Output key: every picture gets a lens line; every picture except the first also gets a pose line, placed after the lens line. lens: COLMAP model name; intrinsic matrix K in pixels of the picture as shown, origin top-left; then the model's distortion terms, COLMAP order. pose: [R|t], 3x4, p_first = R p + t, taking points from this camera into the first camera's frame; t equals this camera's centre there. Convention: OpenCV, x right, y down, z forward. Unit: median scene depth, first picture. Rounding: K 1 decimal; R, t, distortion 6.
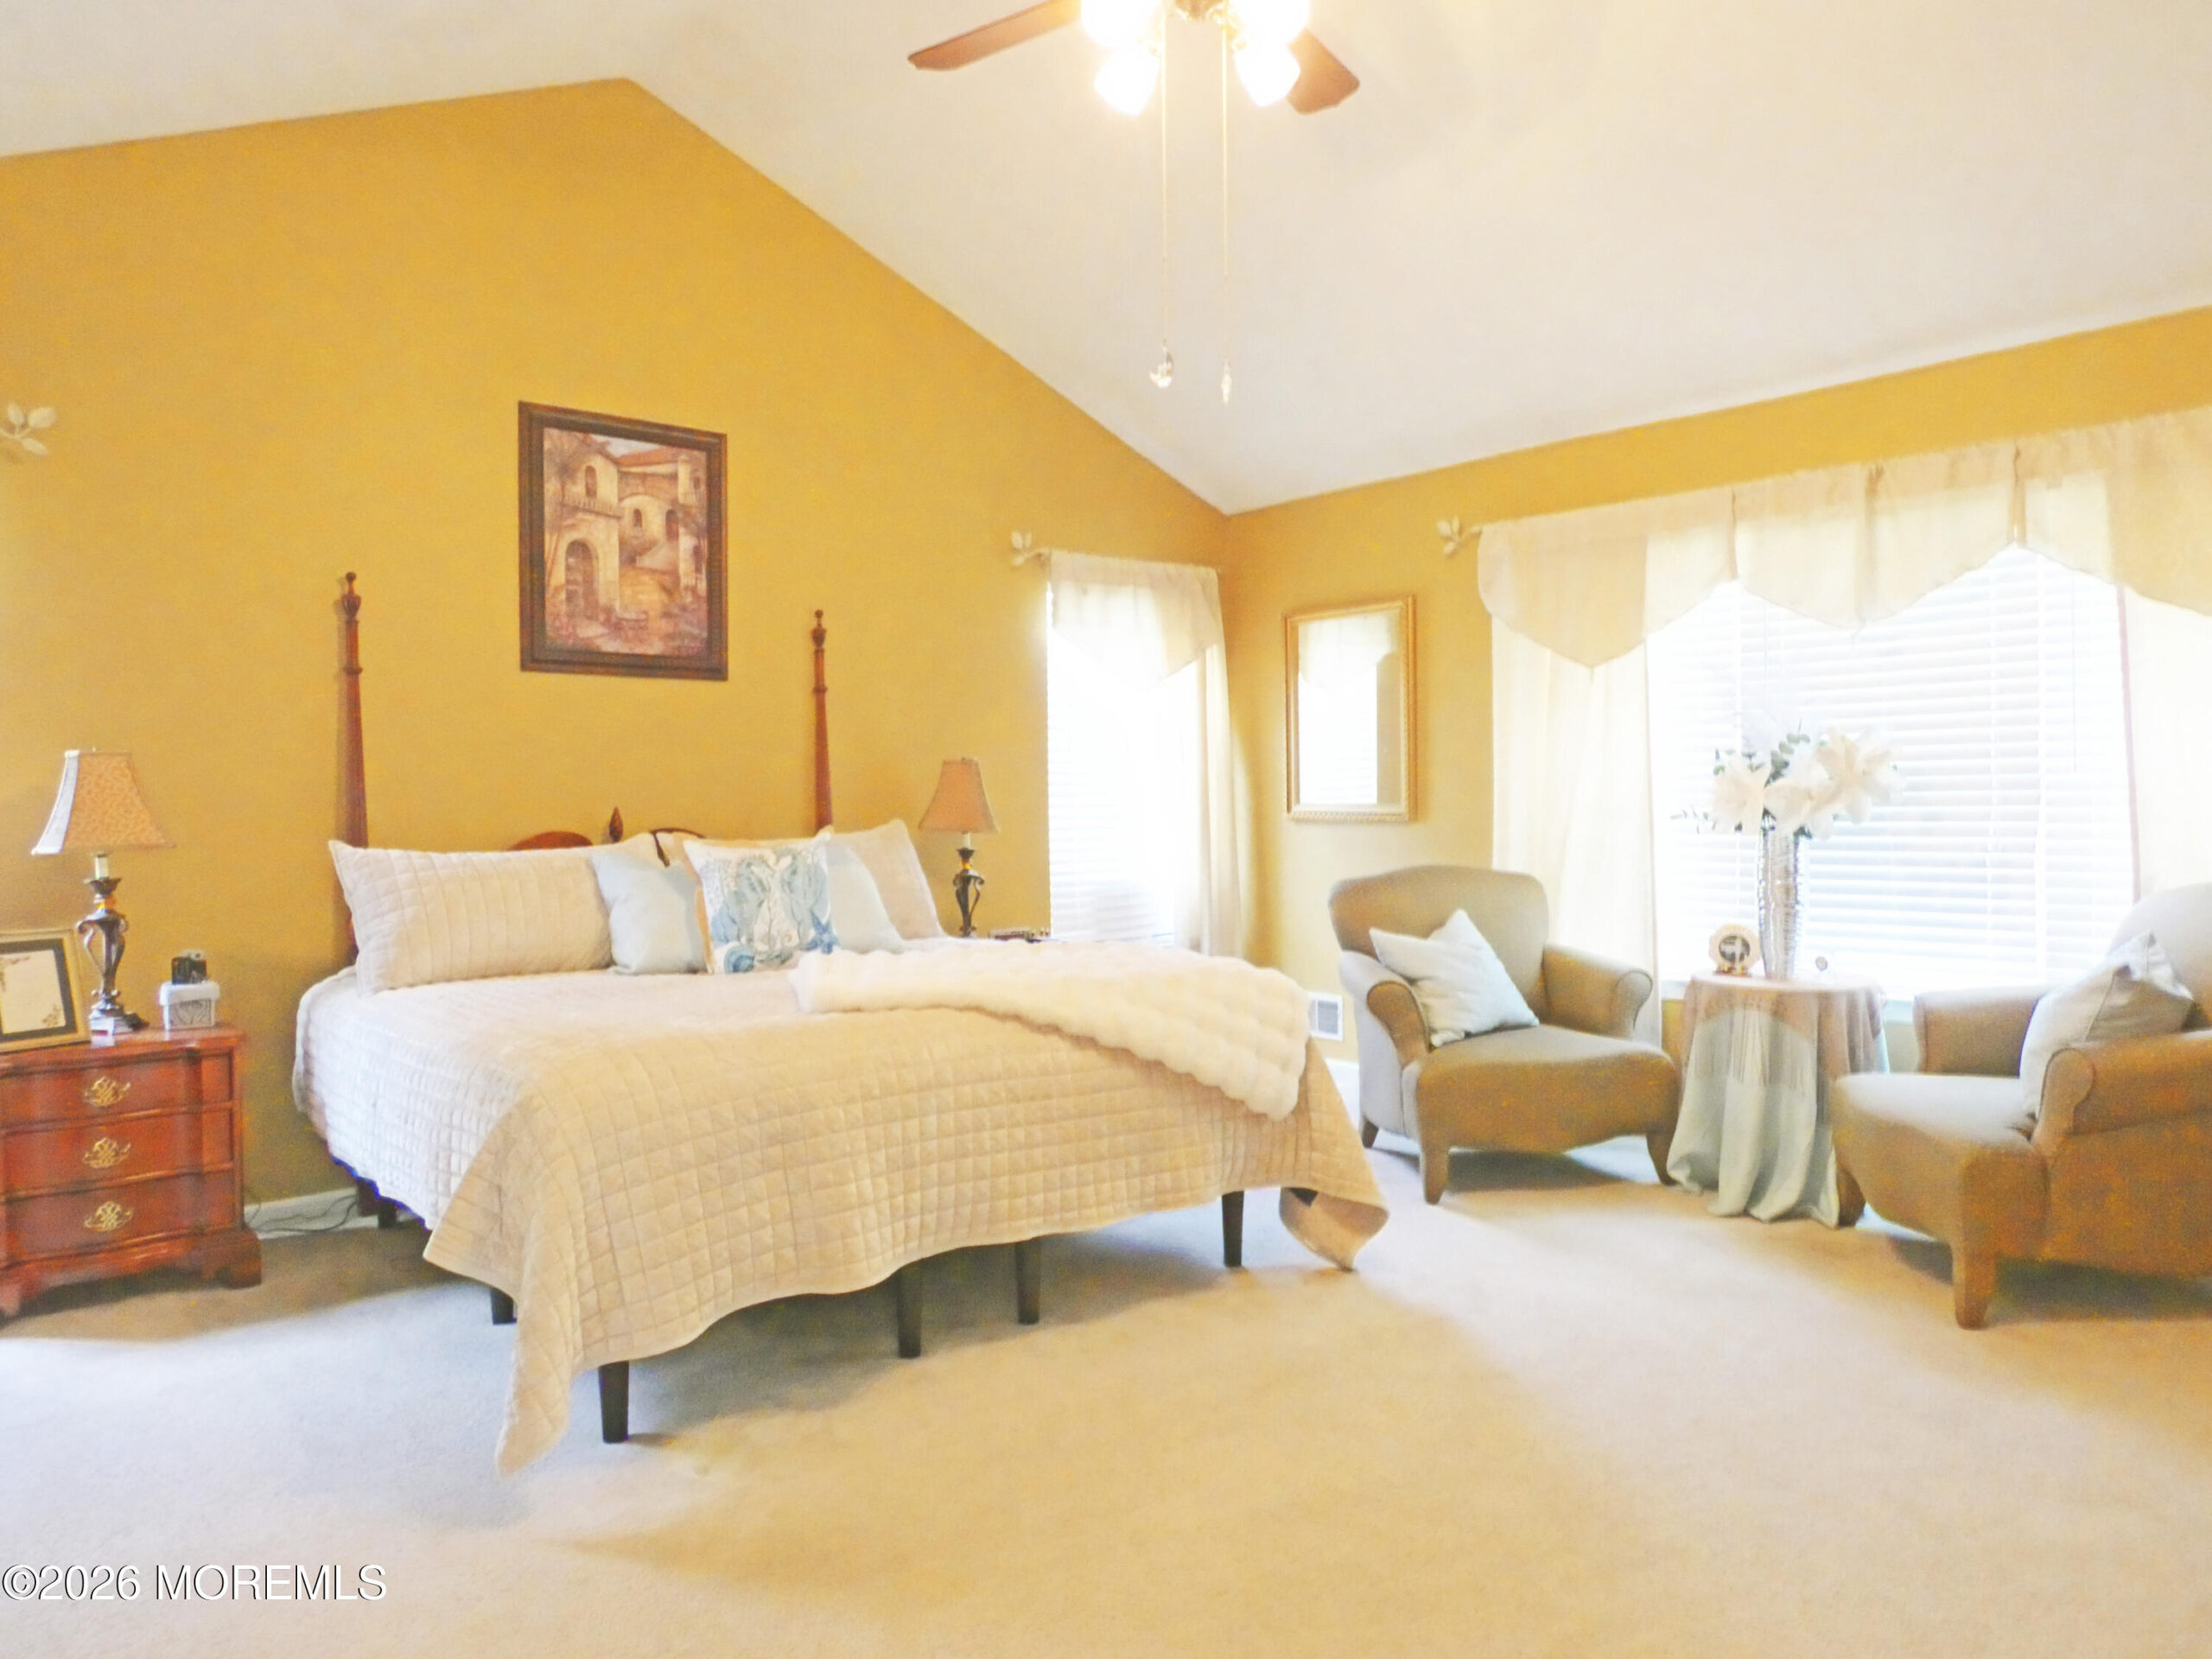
lens RADIAL K [[1562.9, 0, 1094.6], [0, 1562.9, 815.8], [0, 0, 1]] dist [0.074553, -0.001073]
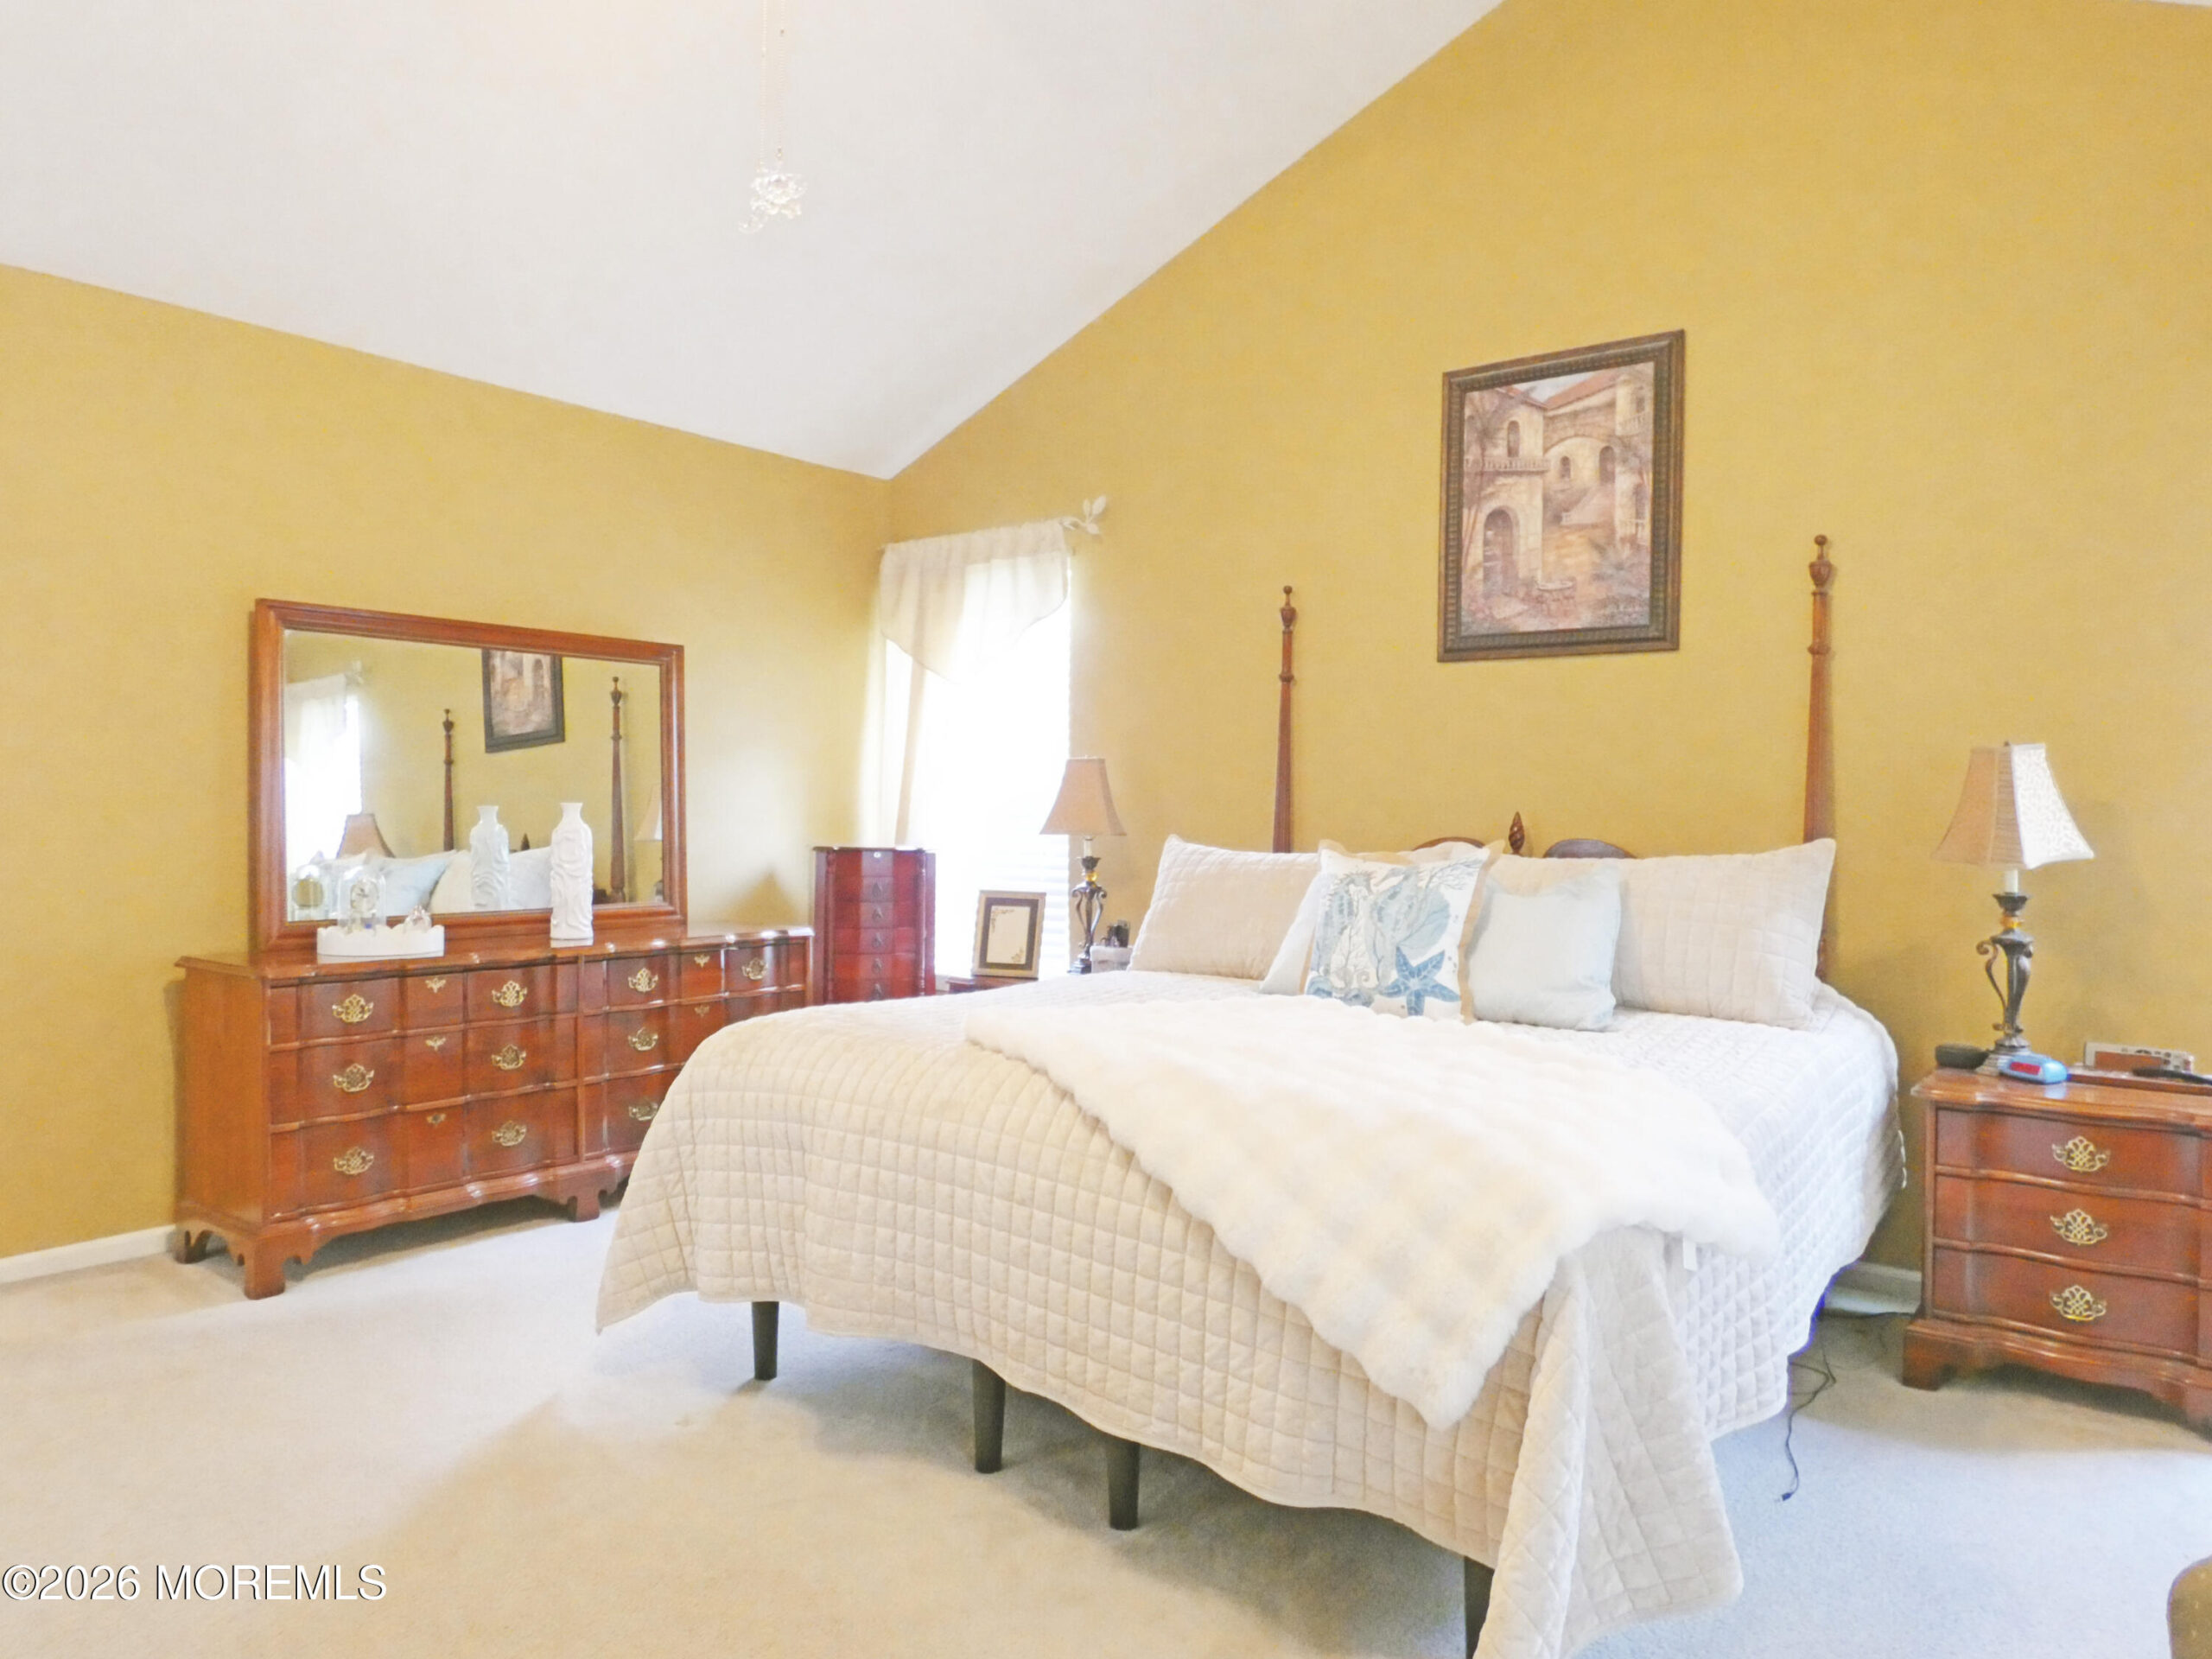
lens RADIAL K [[1491.0, 0, 1109.5], [0, 1491.0, 827.3], [0, 0, 1]] dist [0.003472, 0.000170]
pose [[0.233574, 0.028781, -0.971913, 0.431932], [-0.023436, 0.999438, 0.023963, -0.011232], [0.972057, 0.017181, 0.234117, 0.587142]]
